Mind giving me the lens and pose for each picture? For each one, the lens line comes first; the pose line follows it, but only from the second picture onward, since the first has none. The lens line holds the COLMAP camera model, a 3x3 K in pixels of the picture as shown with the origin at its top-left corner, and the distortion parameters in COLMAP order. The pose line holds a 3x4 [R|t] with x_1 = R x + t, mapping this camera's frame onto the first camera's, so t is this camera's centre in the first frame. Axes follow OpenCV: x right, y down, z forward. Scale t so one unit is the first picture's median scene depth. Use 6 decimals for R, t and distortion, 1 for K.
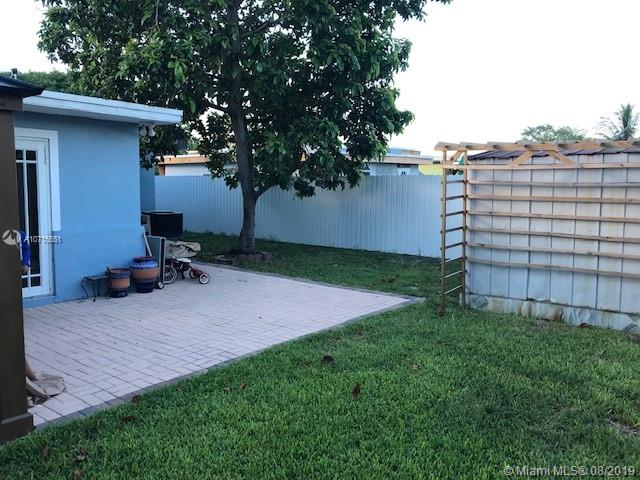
lens RADIAL K [[523.6, 0, 321.1], [0, 523.6, 238.7], [0, 0, 1]] dist [0.062129, -0.049409]
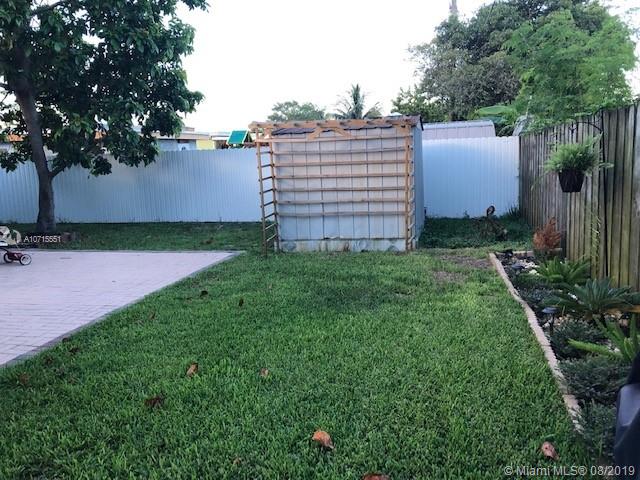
lens RADIAL K [[523.6, 0, 320.5], [0, 523.6, 239.8], [0, 0, 1]] dist [0.062129, -0.049409]
pose [[0.899675, -0.110264, 0.422405, -0.174123], [0.089963, 0.993637, 0.067766, 0.024737], [-0.427189, -0.022967, 0.903870, -0.192439]]
